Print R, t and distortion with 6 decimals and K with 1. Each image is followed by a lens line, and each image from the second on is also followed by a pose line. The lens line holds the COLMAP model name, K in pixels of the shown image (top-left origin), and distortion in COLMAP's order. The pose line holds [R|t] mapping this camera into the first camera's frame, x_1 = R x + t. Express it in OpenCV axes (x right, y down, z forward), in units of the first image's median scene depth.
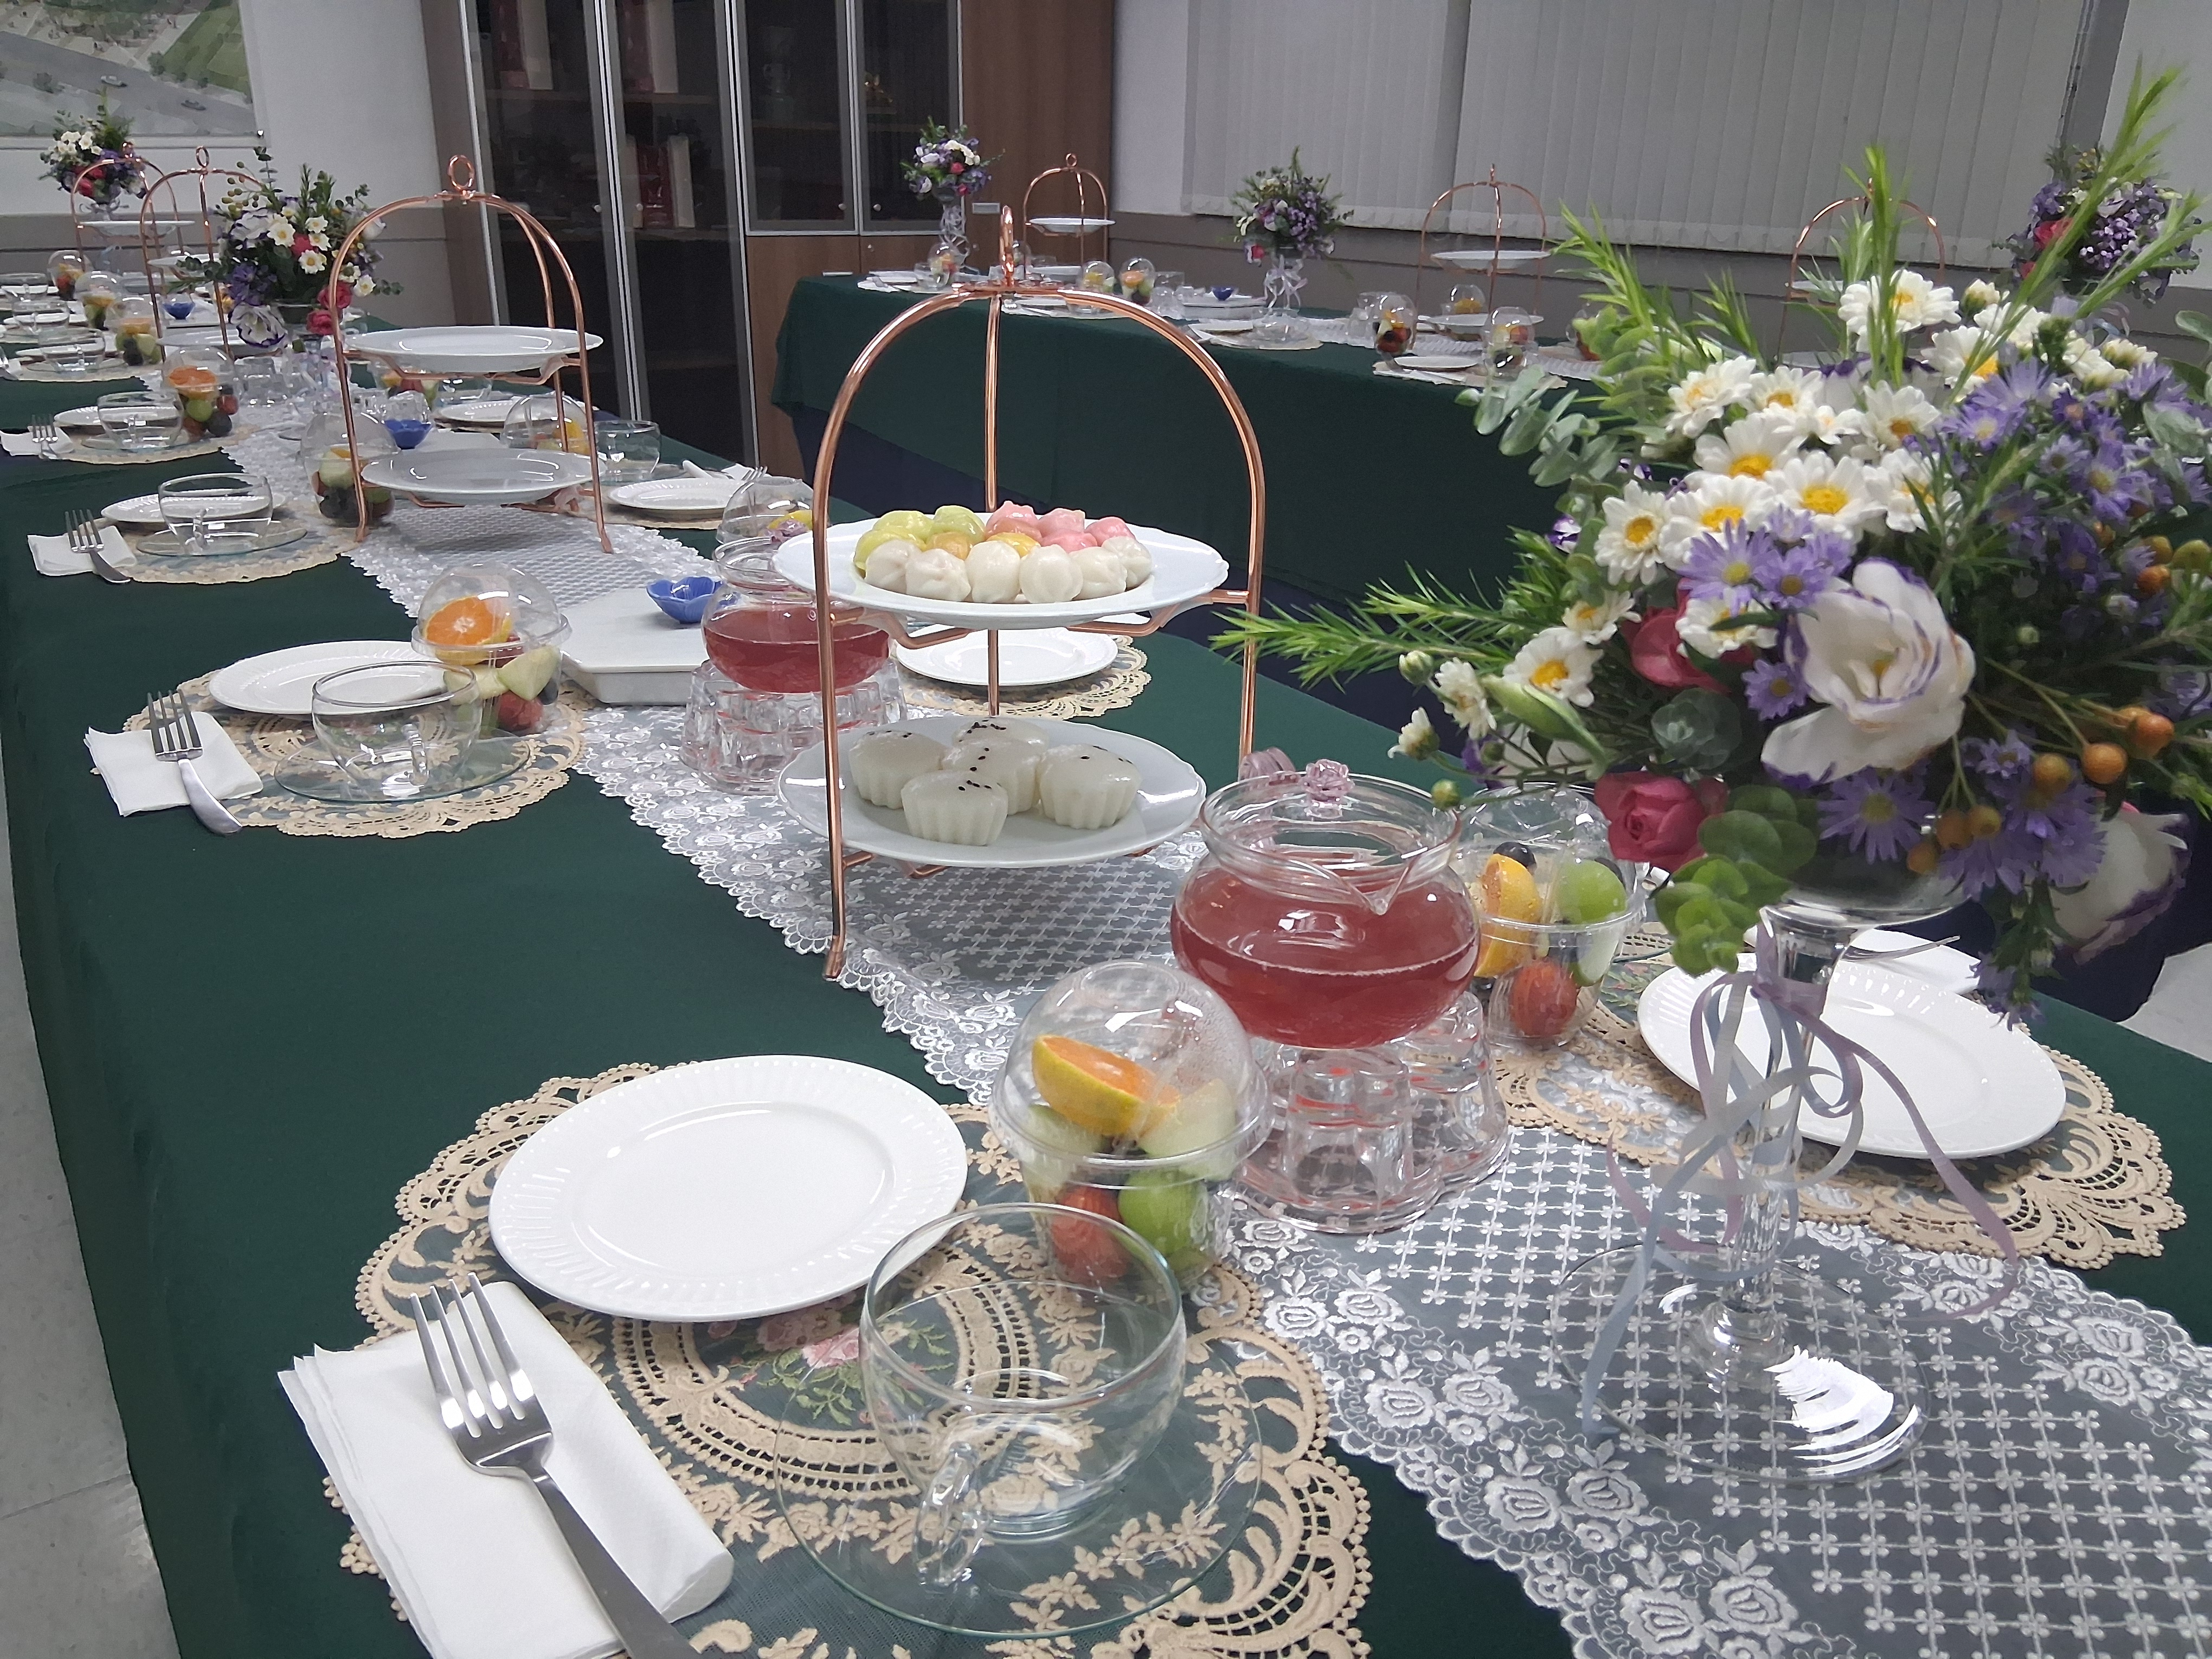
lens RADIAL K [[1612.3, 0, 1106.0], [0, 1612.3, 829.5], [0, 0, 1]] dist [0.073600, -0.104811]
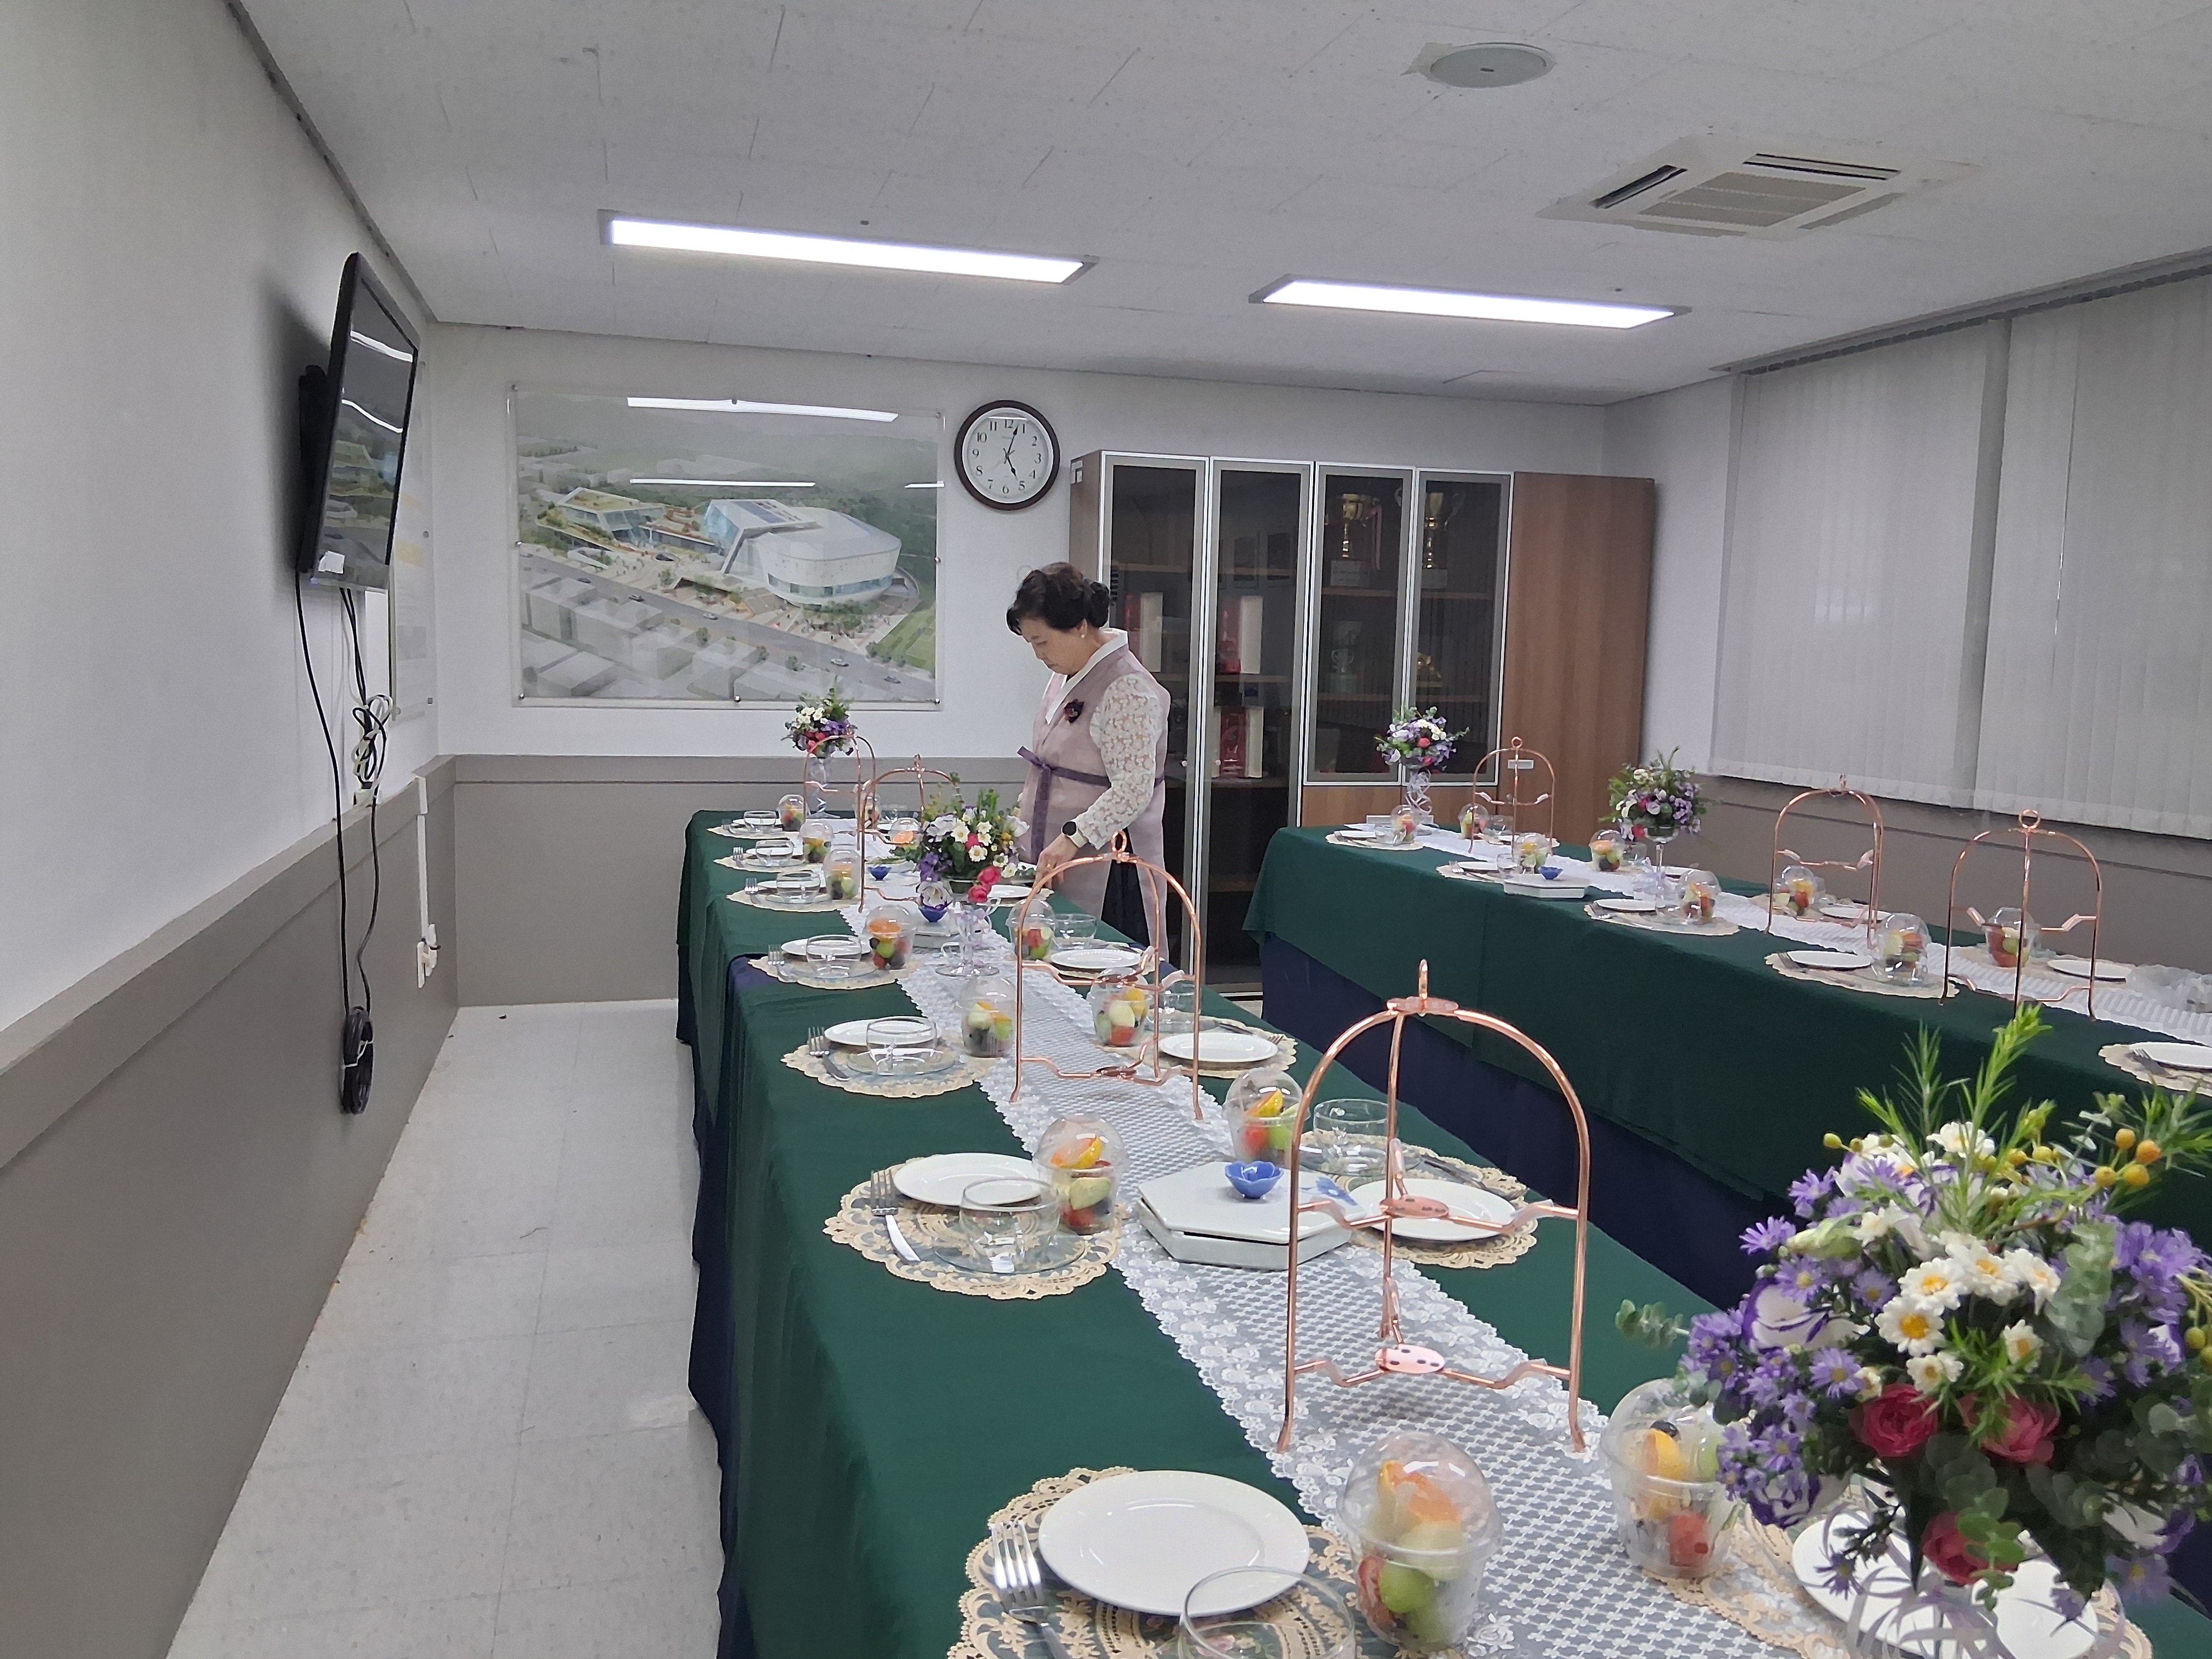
lens RADIAL K [[1612.3, 0, 1106.0], [0, 1612.3, 829.5], [0, 0, 1]] dist [0.073600, -0.104811]
pose [[0.944657, 0.031519, -0.326543, 0.095556], [-0.126277, 0.953615, -0.273262, -0.007561], [0.302783, 0.299374, 0.904819, -0.315429]]
